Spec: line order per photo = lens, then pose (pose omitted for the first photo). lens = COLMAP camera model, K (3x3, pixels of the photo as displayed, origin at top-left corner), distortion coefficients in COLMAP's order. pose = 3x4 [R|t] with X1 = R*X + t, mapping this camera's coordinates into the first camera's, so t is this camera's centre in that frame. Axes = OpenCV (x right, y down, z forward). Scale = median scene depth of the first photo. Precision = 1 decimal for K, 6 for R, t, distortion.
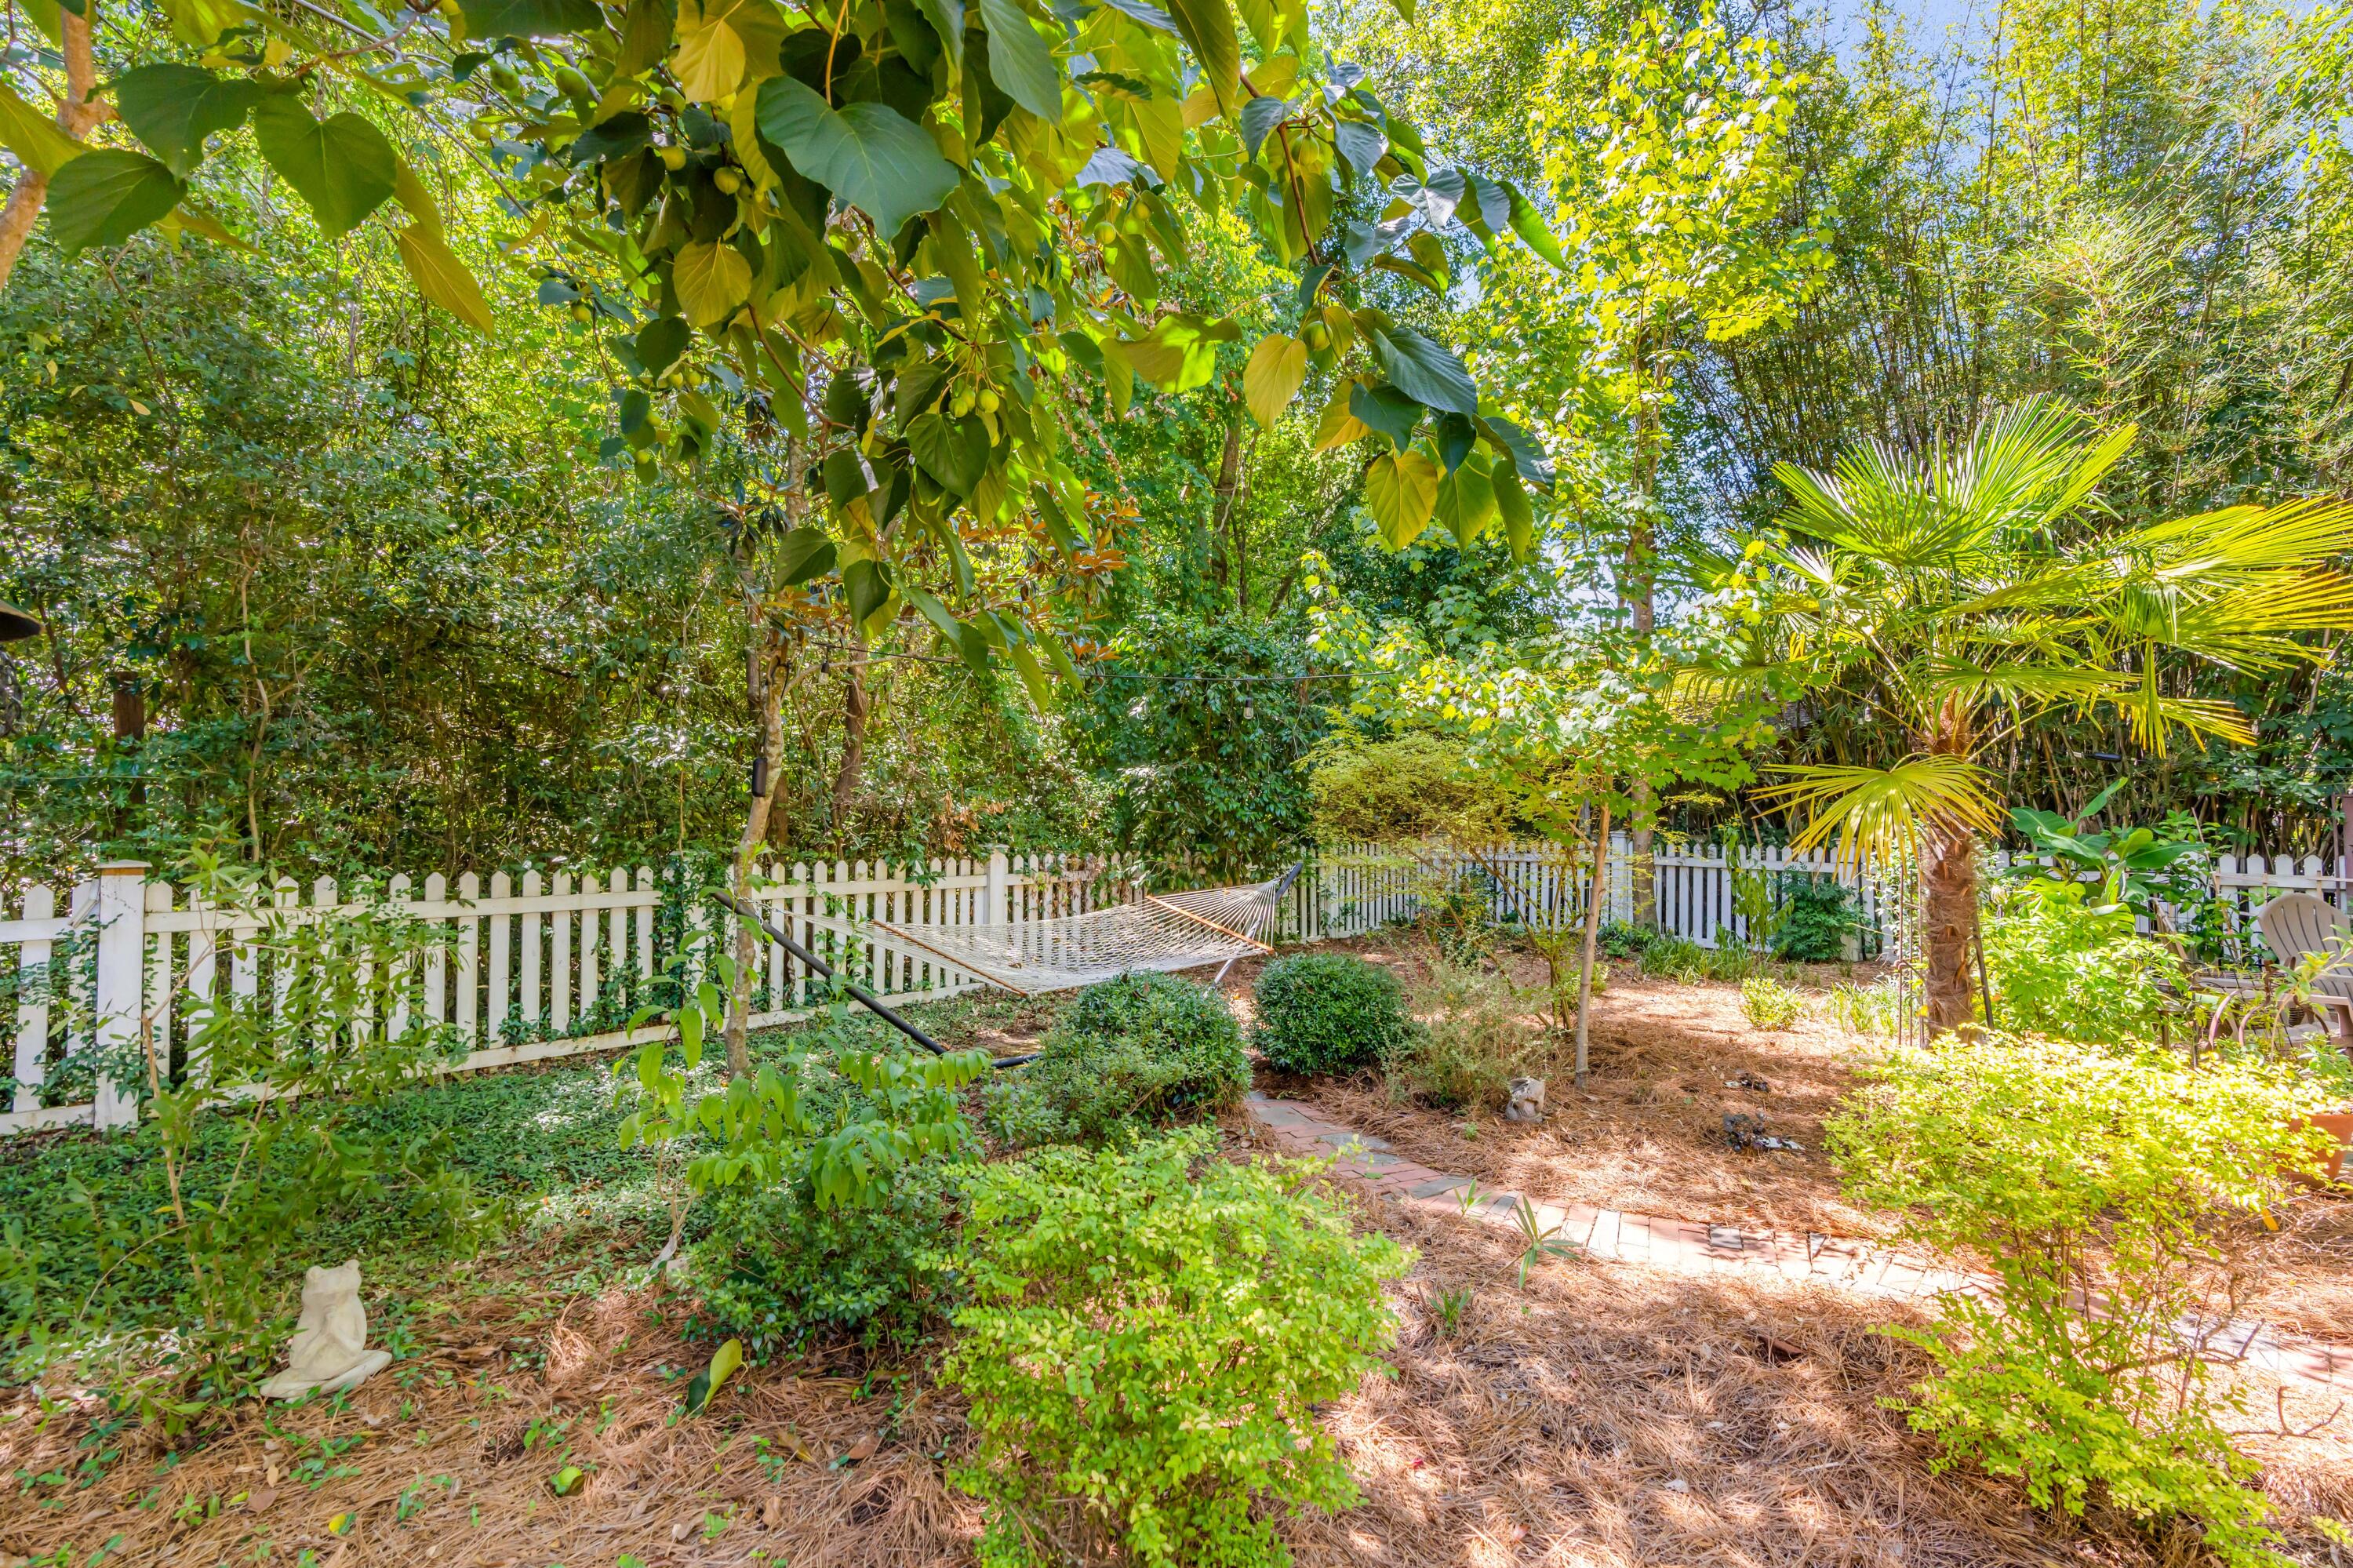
lens RADIAL K [[1050.5, 0, 1176.5], [0, 1050.5, 784.0], [0, 0, 1]] dist [-0.010055, 0.005115]
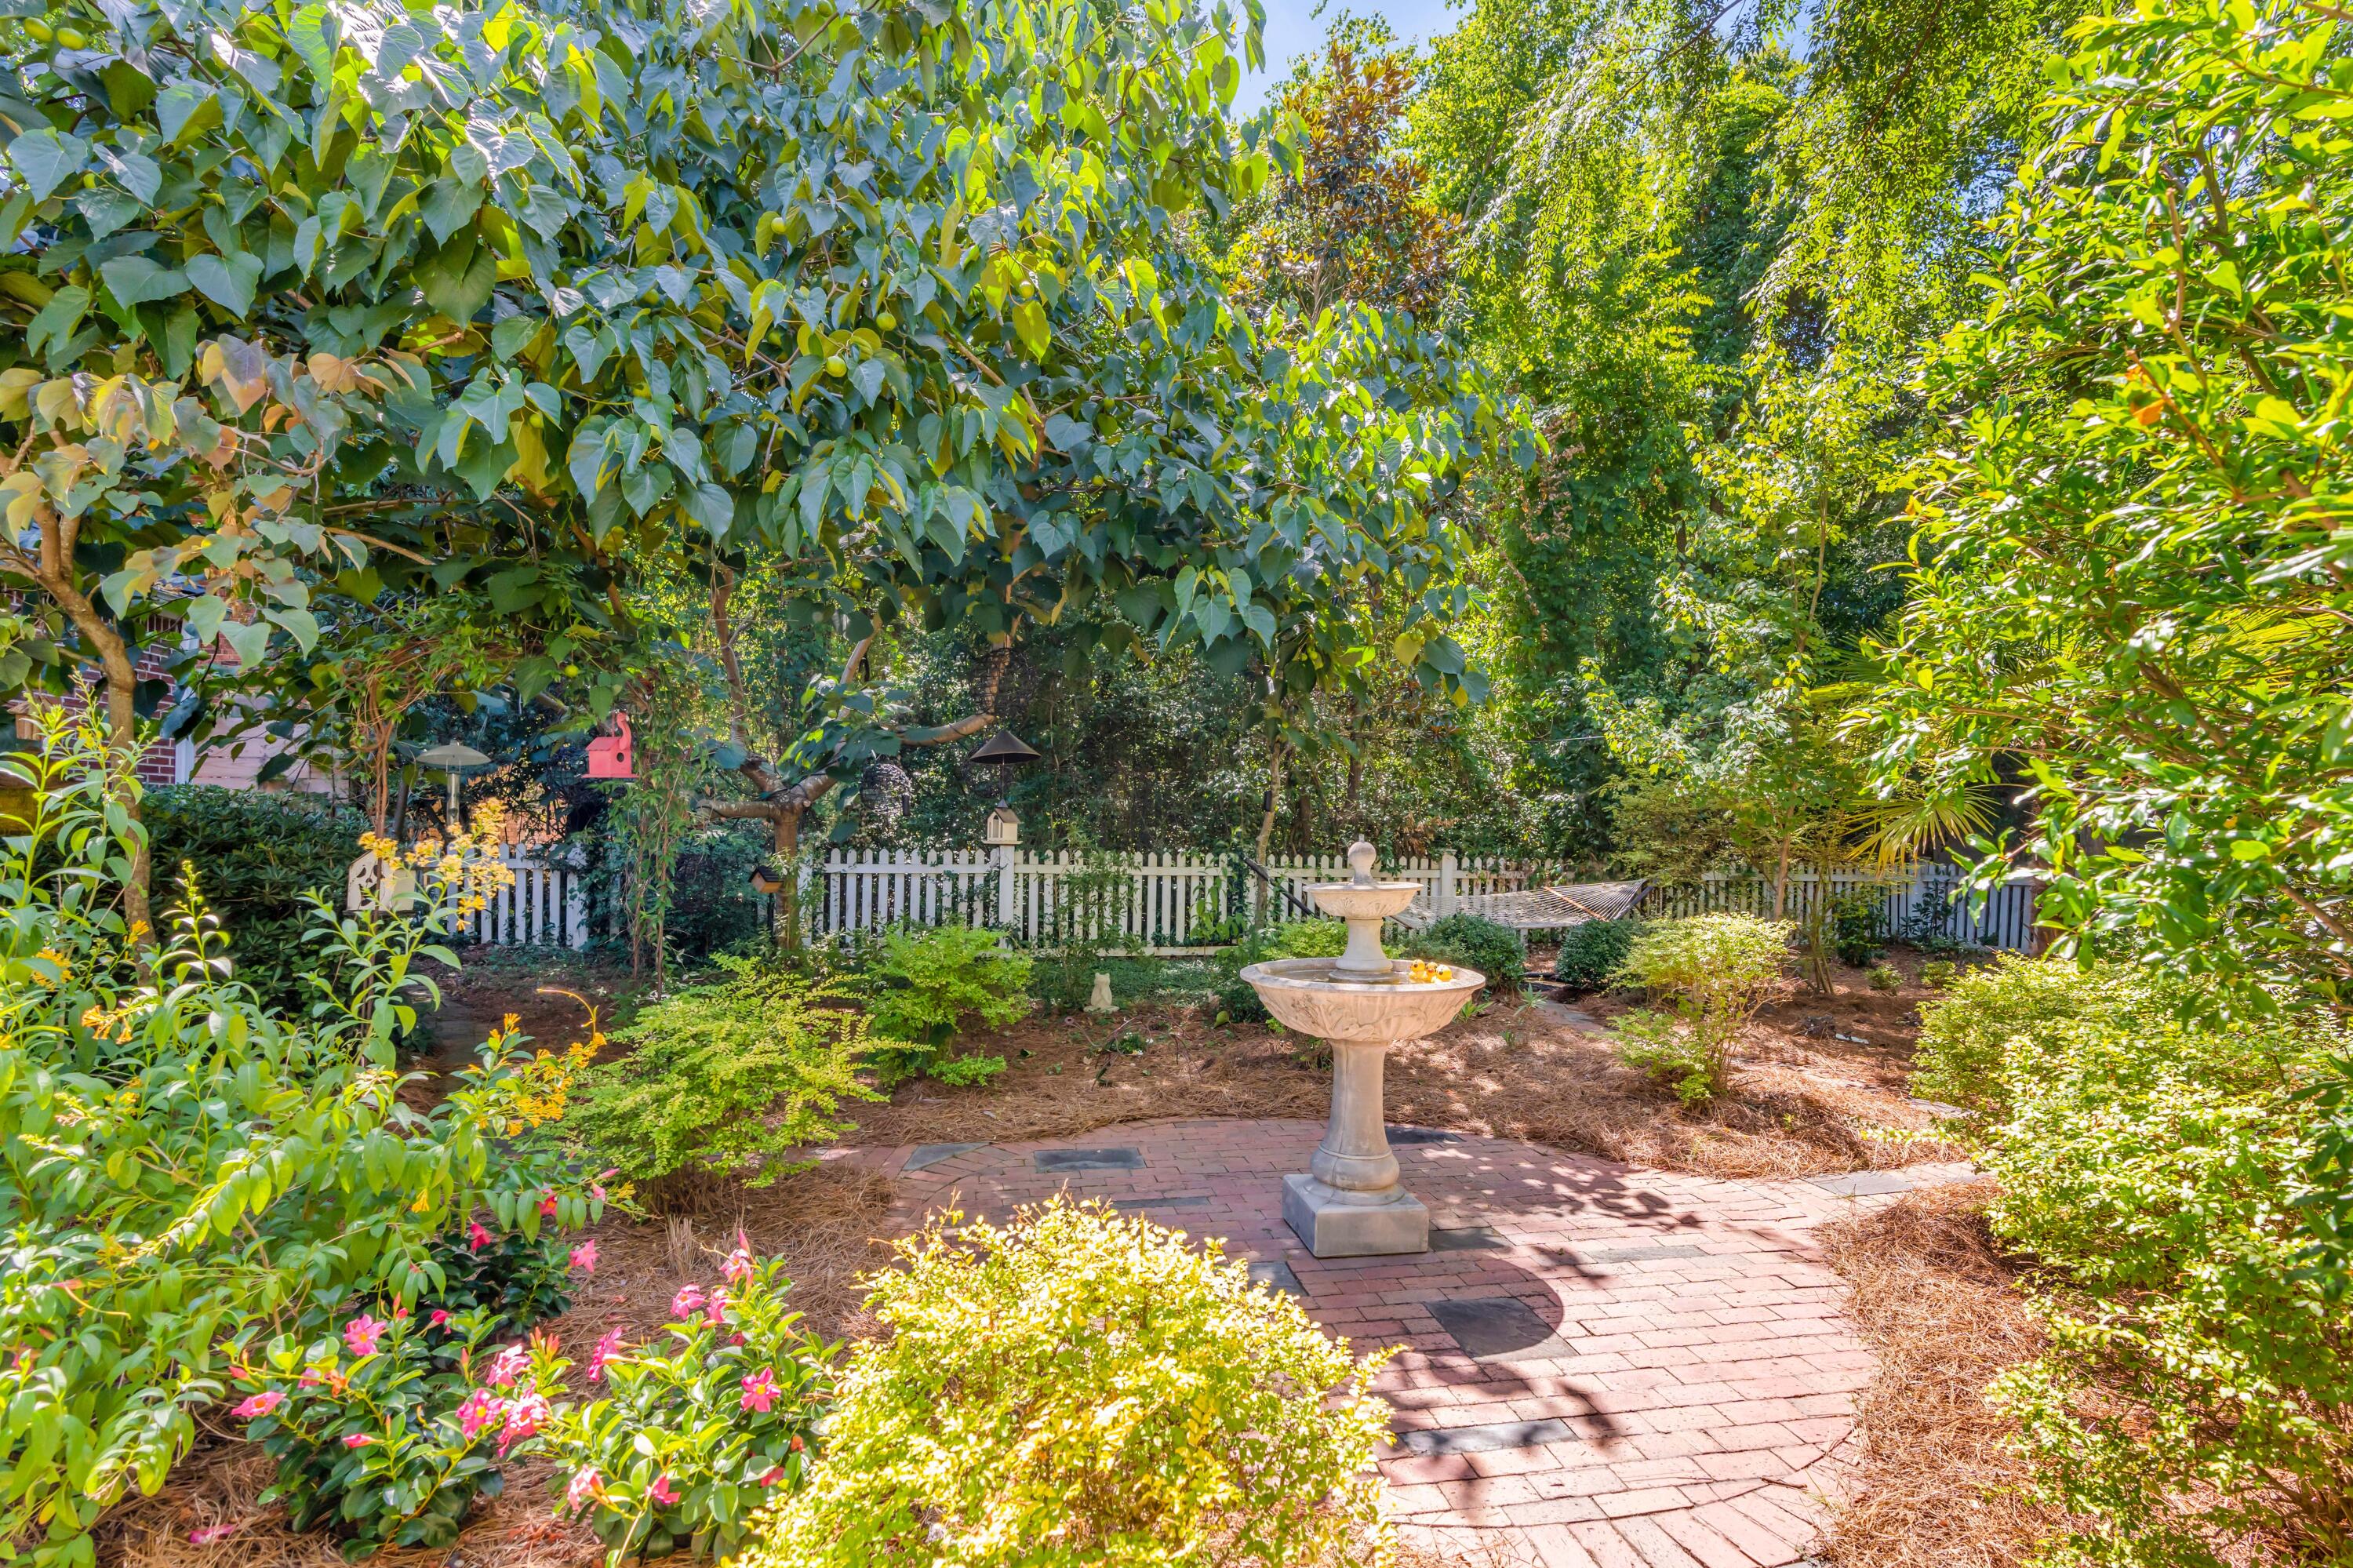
lens RADIAL K [[1092.3, 0, 1176.2], [0, 1092.3, 812.1], [0, 0, 1]] dist [0.000983, 0.000736]
pose [[0.851625, 0.006063, -0.524117, 0.383330], [-0.004047, 0.999979, 0.004992, 0.002617], [0.524137, -0.002130, 0.851631, -0.594015]]
